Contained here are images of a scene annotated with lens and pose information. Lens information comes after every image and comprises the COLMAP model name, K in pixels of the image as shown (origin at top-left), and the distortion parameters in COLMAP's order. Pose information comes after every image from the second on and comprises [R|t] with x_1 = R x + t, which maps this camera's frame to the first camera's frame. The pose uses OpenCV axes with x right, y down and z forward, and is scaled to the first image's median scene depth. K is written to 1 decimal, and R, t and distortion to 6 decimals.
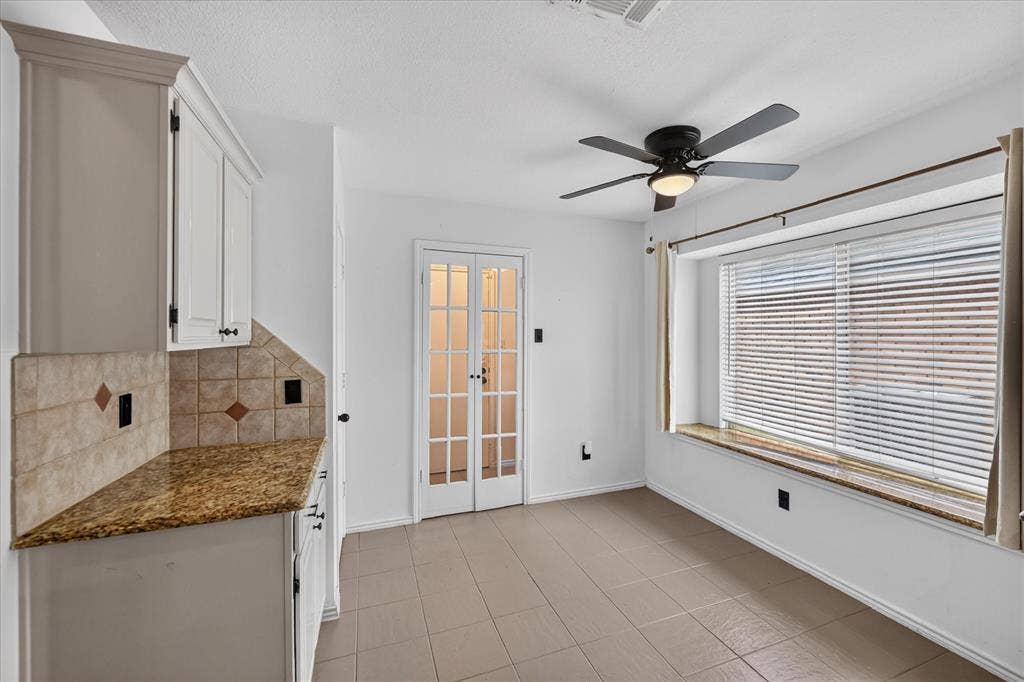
lens RADIAL K [[419.5, 0, 520.4], [0, 419.5, 336.3], [0, 0, 1]] dist [-0.000168, 0.000039]
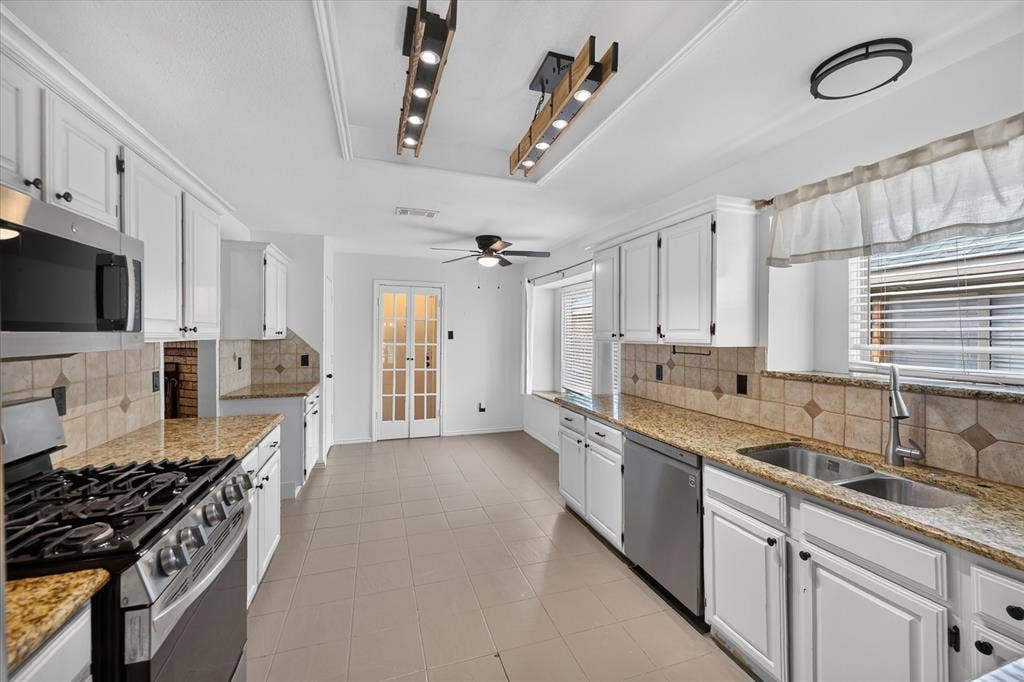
lens RADIAL K [[419.5, 0, 510.3], [0, 419.5, 336.2], [0, 0, 1]] dist [-0.000168, 0.000039]
pose [[0.998830, 0.008447, -0.047611, 0.384210], [-0.008294, 0.999960, 0.003408, -0.004898], [0.047638, -0.003009, 0.998860, -0.688856]]
